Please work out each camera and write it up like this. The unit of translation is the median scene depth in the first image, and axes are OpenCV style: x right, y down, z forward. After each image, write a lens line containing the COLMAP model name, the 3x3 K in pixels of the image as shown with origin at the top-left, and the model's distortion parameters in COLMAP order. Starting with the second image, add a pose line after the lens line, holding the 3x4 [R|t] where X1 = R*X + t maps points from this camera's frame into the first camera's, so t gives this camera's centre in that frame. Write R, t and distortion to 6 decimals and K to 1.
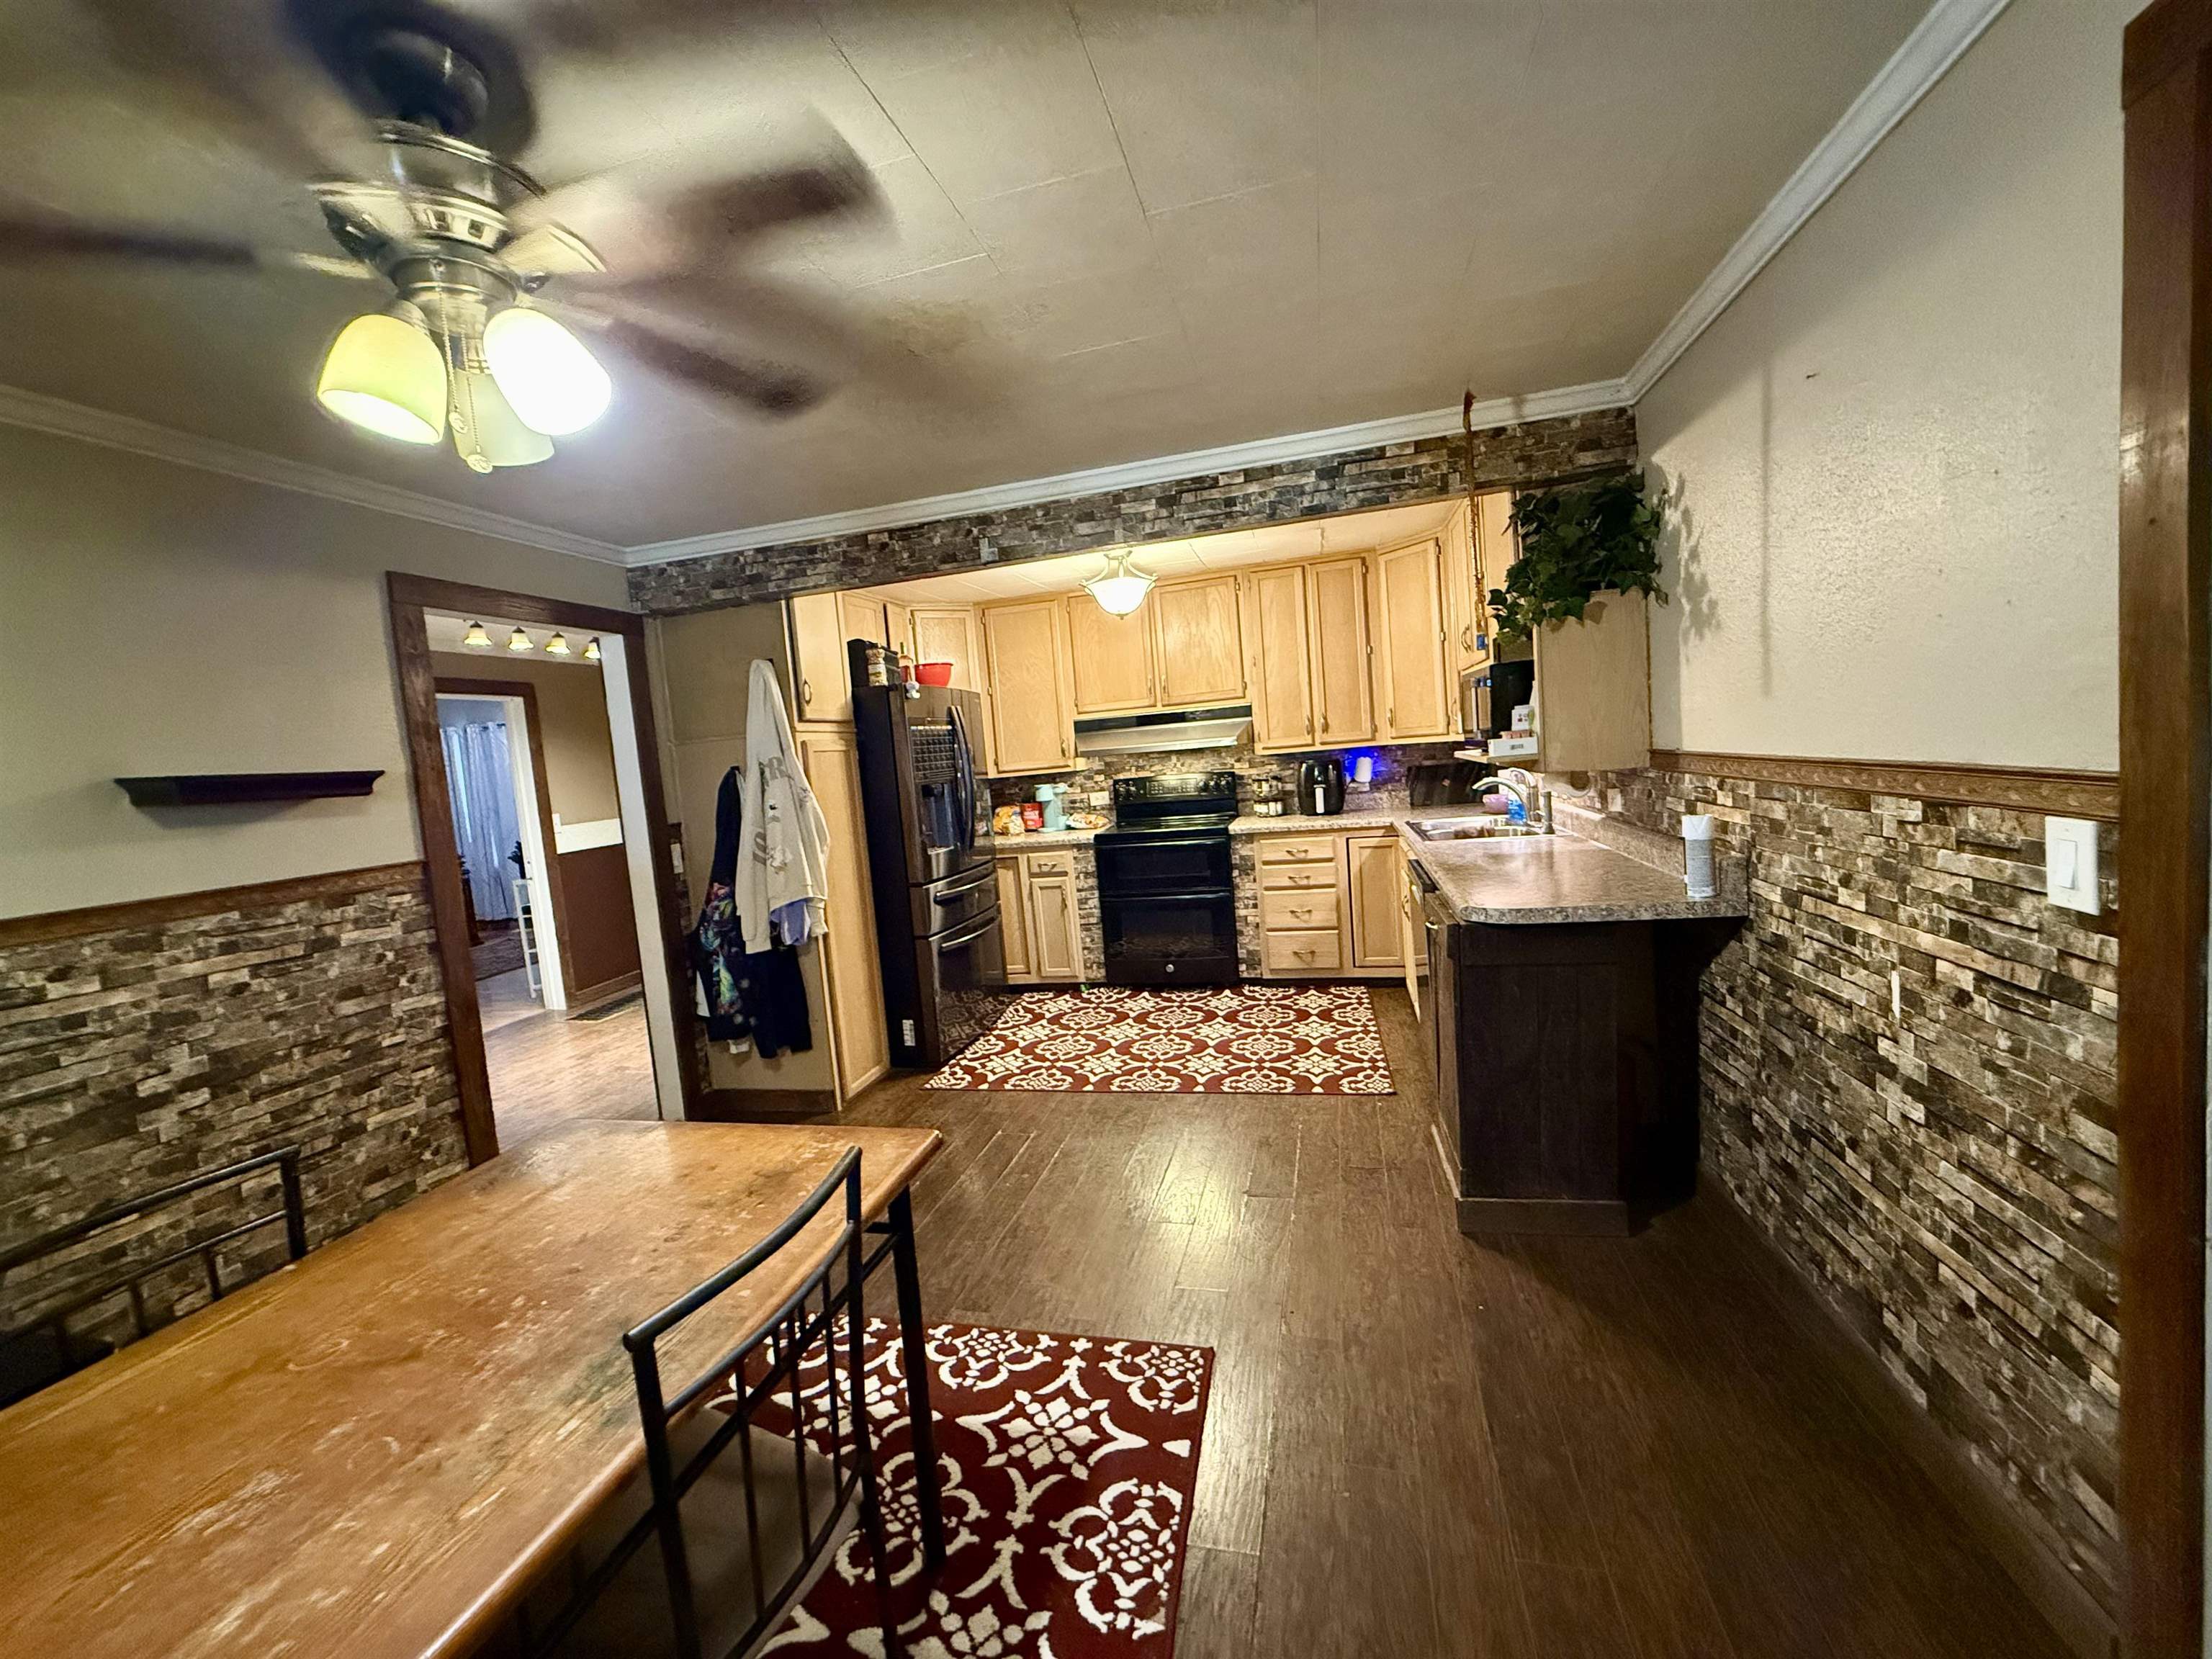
lens RADIAL K [[881.5, 0, 1103.5], [0, 881.5, 827.0], [0, 0, 1]] dist [0.003101, -0.000831]
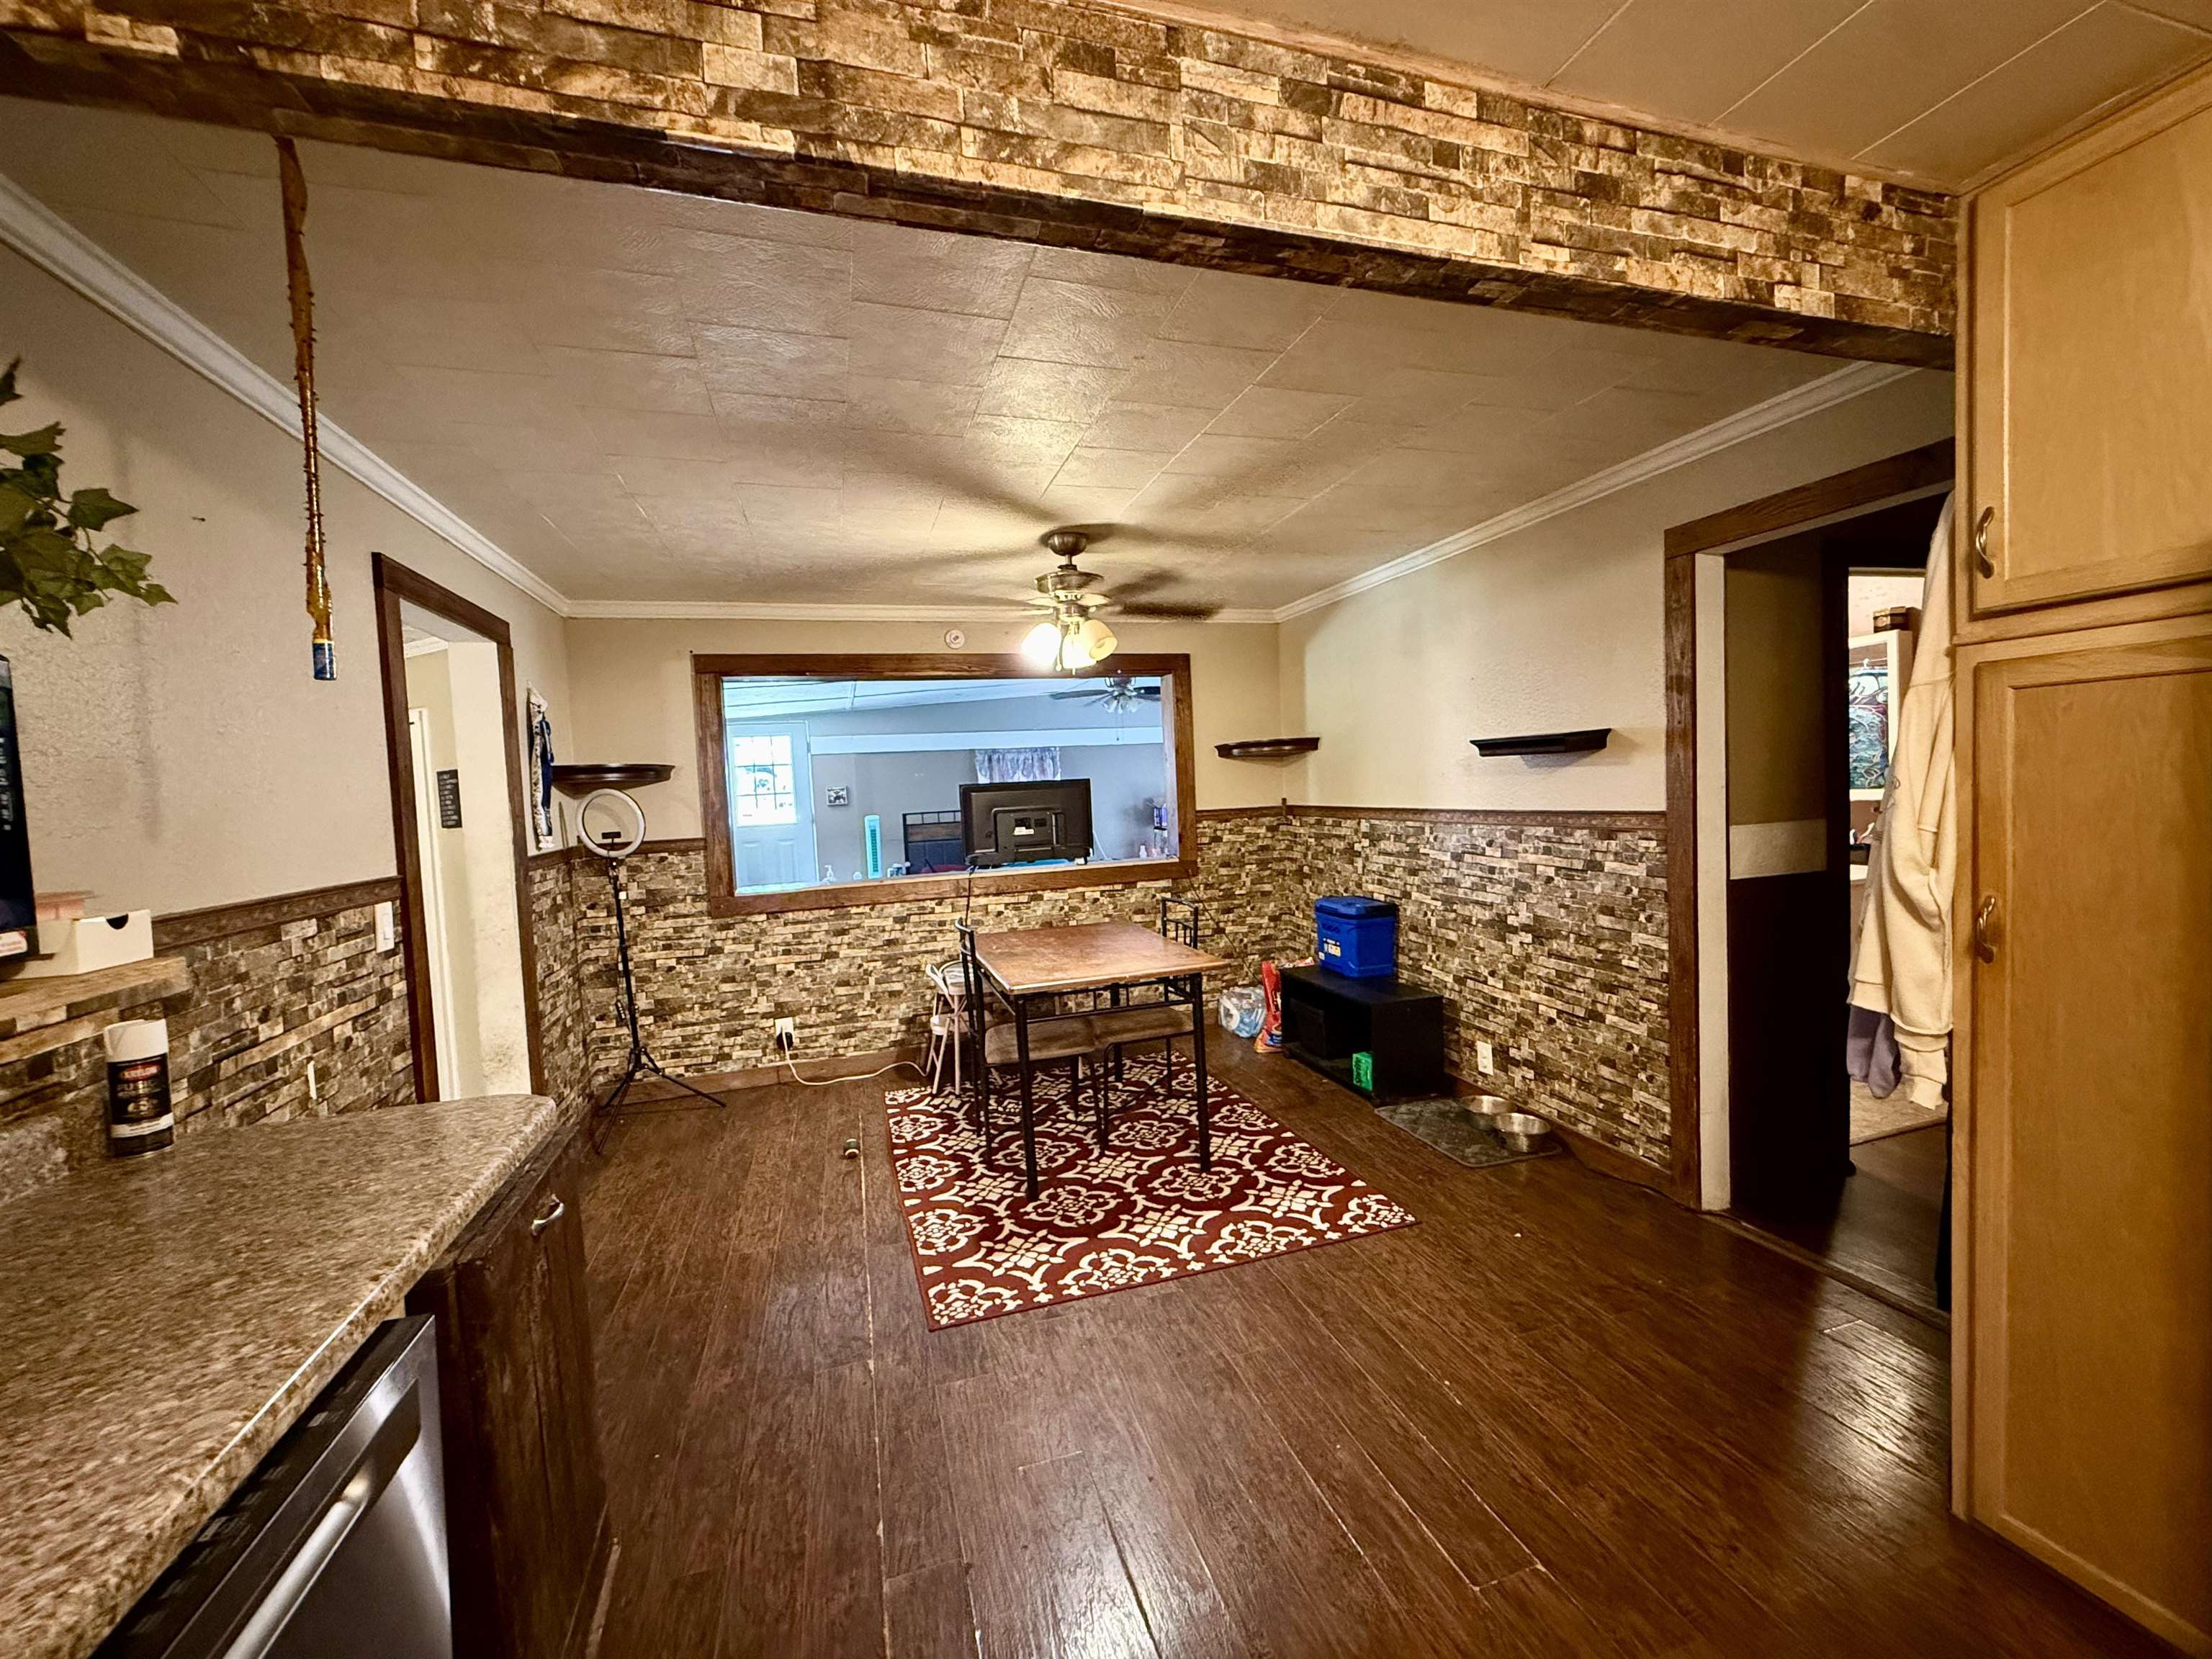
lens RADIAL K [[881.5, 0, 1105.1], [0, 881.5, 826.1], [0, 0, 1]] dist [0.003101, -0.000831]
pose [[-0.846928, 0.148003, -0.510694, 0.264682], [0.076155, 0.984341, 0.158974, -0.134120], [0.526226, 0.095748, -0.844937, 1.273930]]
